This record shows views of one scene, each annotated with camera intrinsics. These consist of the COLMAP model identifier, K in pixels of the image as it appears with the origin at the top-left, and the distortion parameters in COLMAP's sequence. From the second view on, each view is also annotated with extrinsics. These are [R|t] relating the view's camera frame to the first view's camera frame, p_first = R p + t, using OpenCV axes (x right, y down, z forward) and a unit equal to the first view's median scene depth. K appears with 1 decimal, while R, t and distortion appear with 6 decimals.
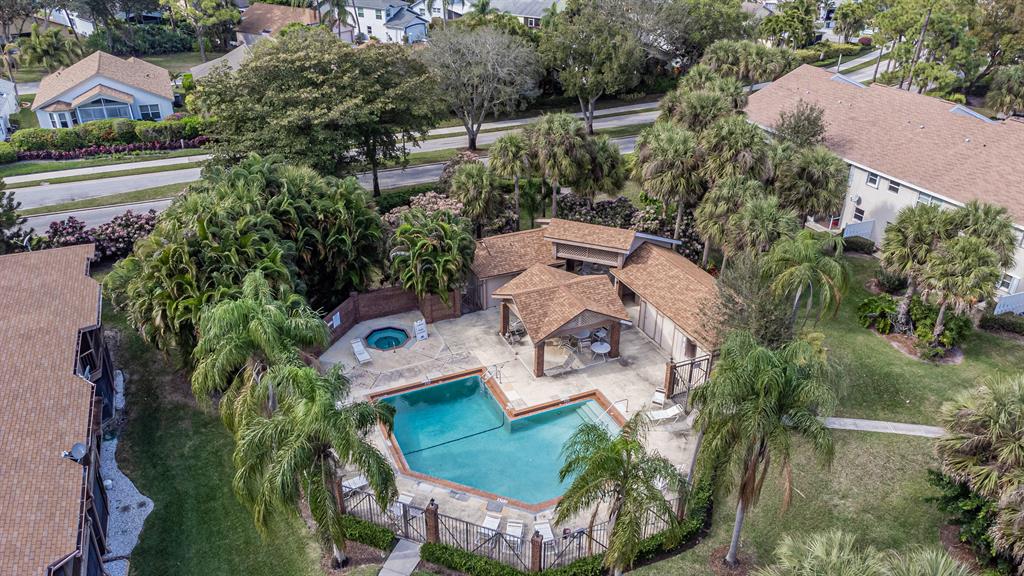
lens RADIAL K [[762.9, 0, 512.0], [0, 762.9, 288.0], [0, 0, 1]] dist [0.071427, 0.003641]
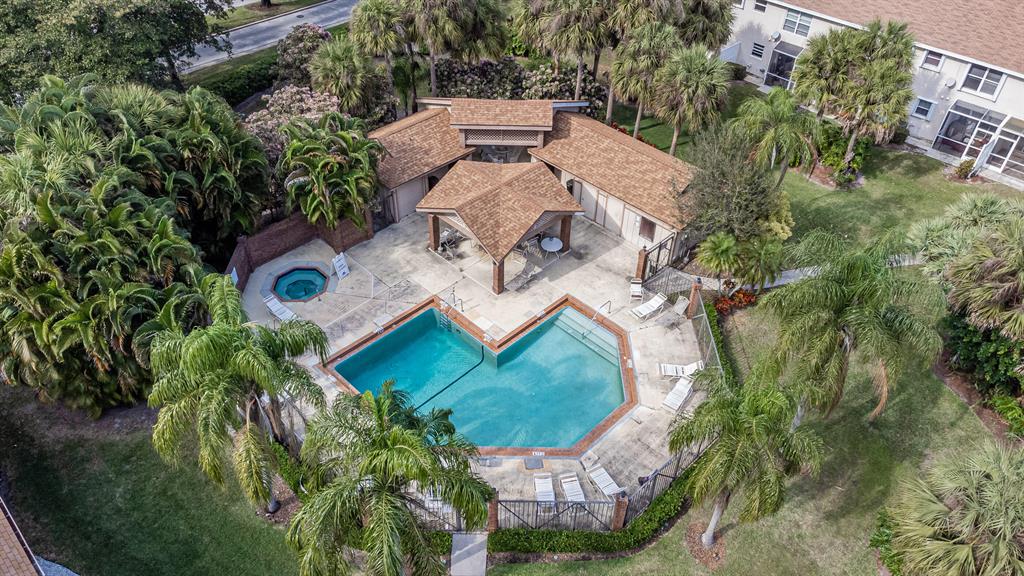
lens RADIAL K [[762.9, 0, 512.0], [0, 762.9, 288.0], [0, 0, 1]] dist [0.071427, 0.003641]
pose [[0.932272, -0.226206, 0.282313, -0.189391], [0.155641, 0.955273, 0.251453, -0.104441], [-0.326567, -0.190483, 0.925781, 0.164655]]
